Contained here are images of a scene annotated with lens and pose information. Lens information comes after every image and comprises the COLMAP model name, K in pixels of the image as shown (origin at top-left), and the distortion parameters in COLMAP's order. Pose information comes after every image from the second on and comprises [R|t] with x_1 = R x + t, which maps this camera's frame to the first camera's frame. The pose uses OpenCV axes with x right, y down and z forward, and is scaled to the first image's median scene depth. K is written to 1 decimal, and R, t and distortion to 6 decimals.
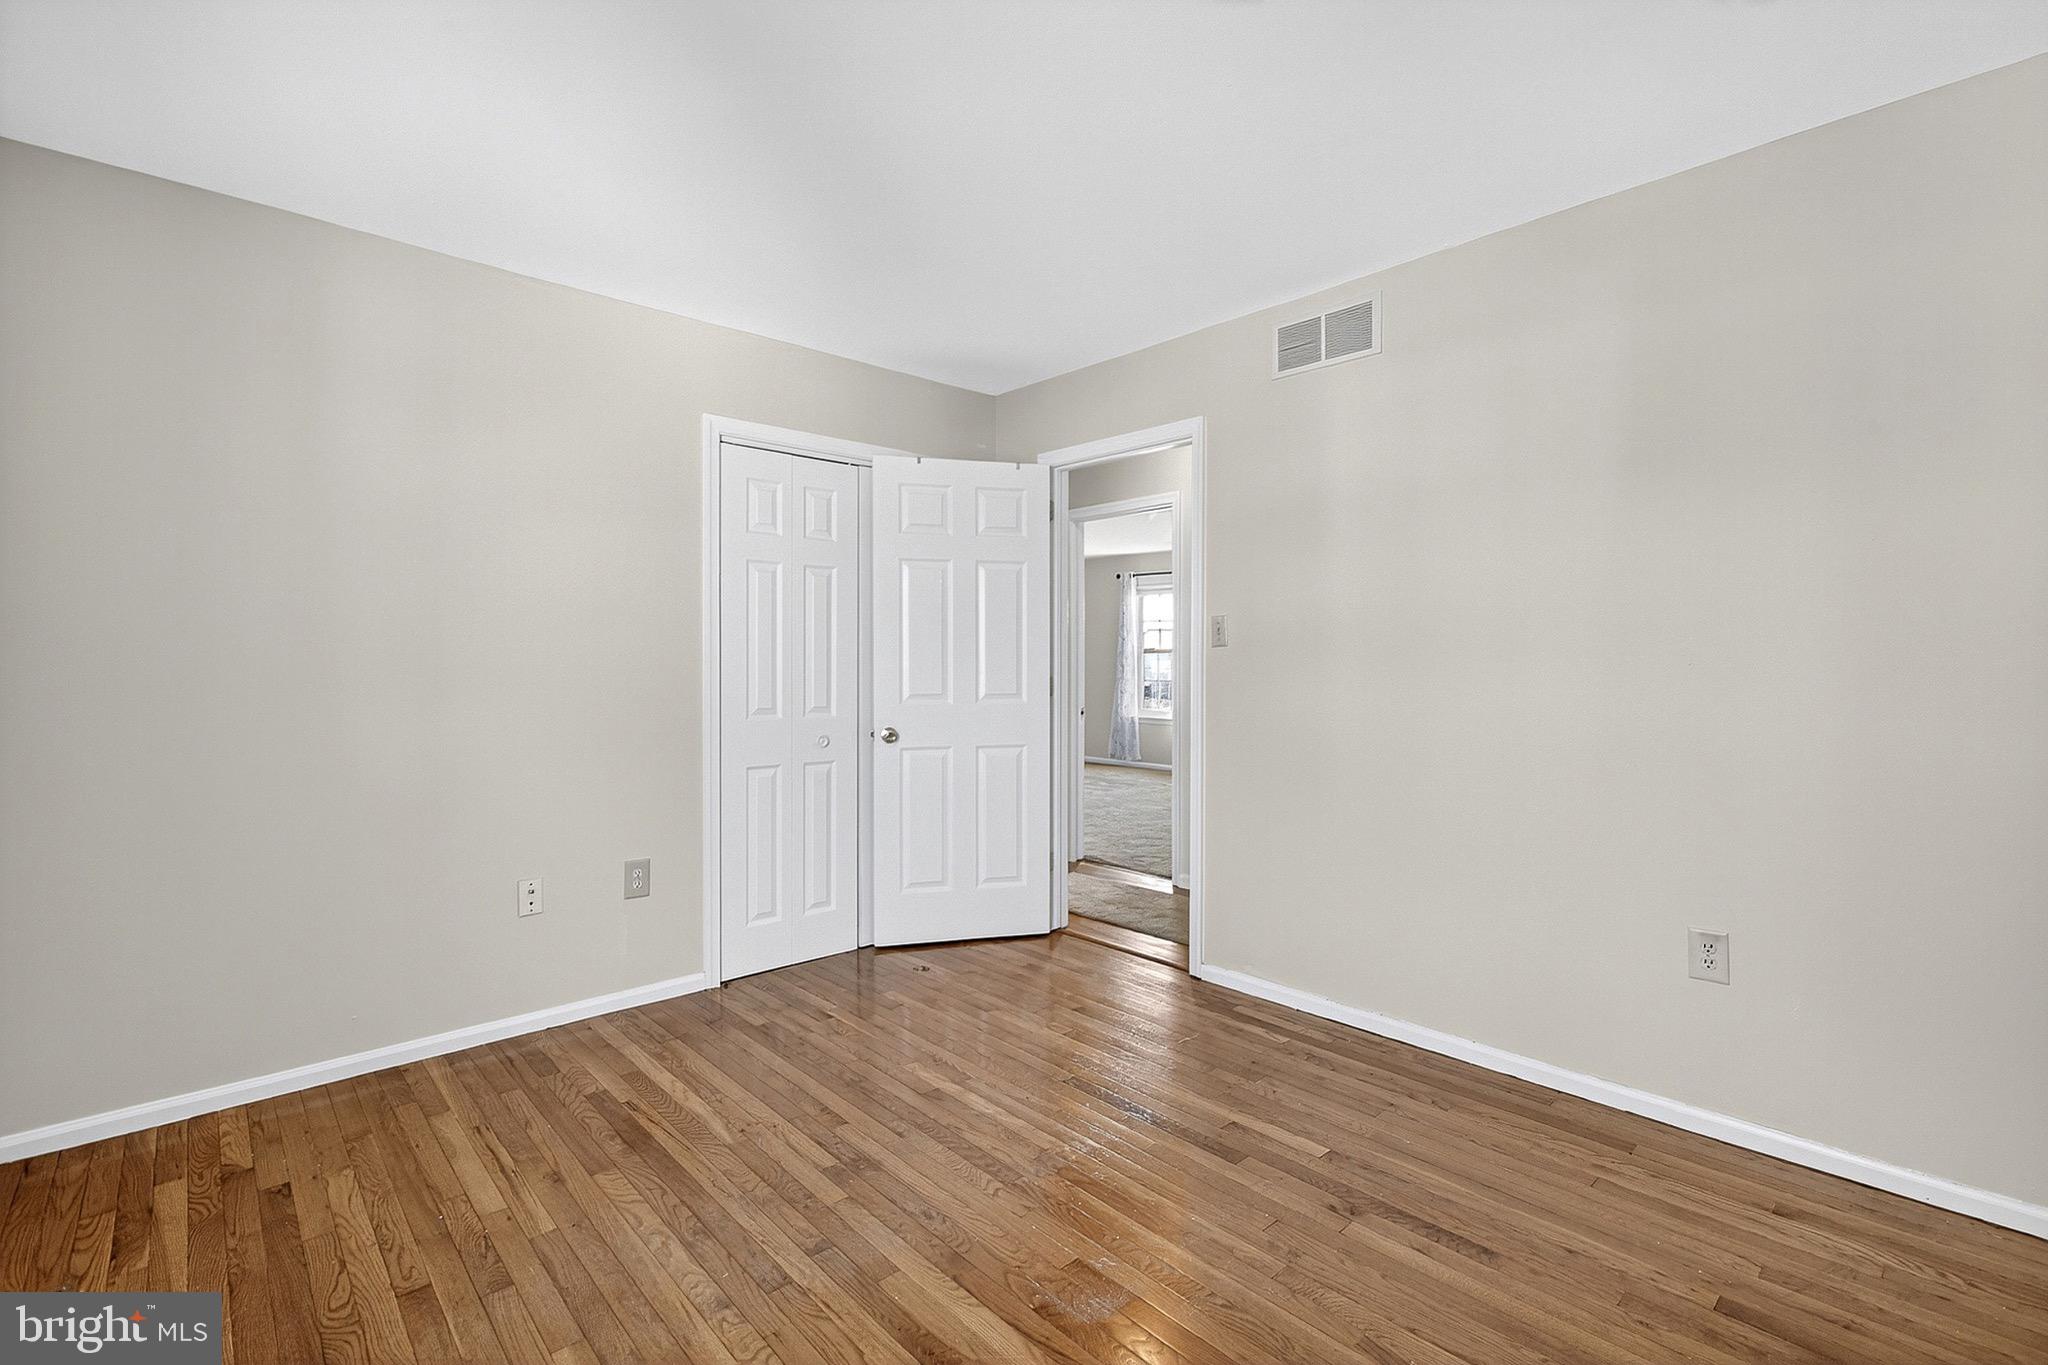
lens RADIAL K [[918.1, 0, 1028.4], [0, 918.1, 663.2], [0, 0, 1]] dist [-0.009603, 0.000209]
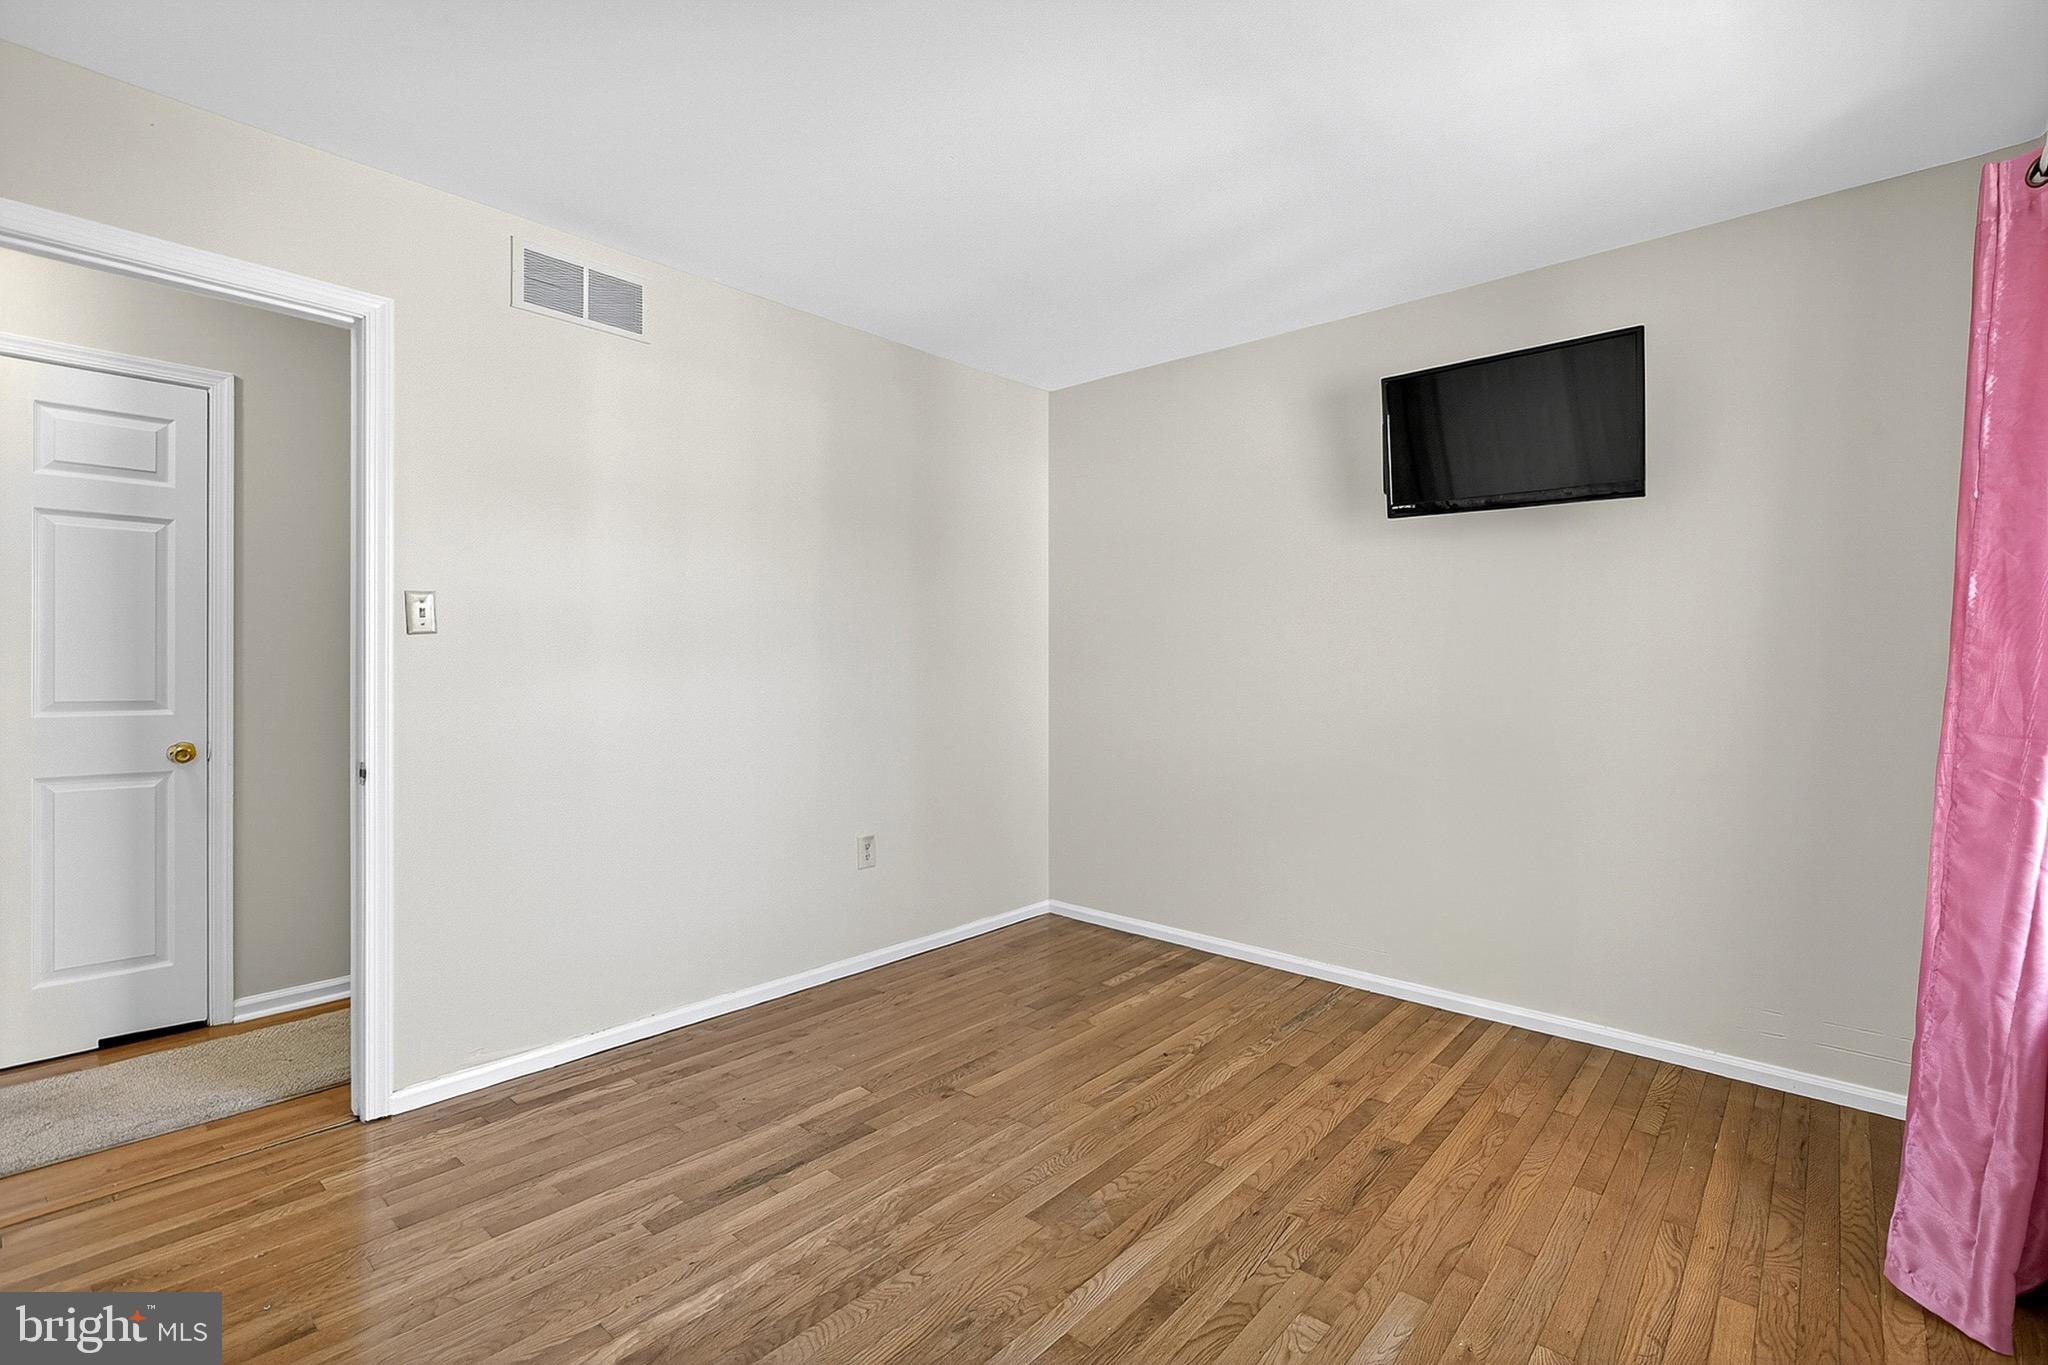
lens RADIAL K [[918.1, 0, 1028.4], [0, 918.1, 663.2], [0, 0, 1]] dist [-0.009603, 0.000209]
pose [[-0.093893, -0.006655, 0.995560, -0.776198], [-0.005686, 0.999965, 0.006148, -0.006134], [-0.995566, -0.005083, -0.093928, 0.842609]]
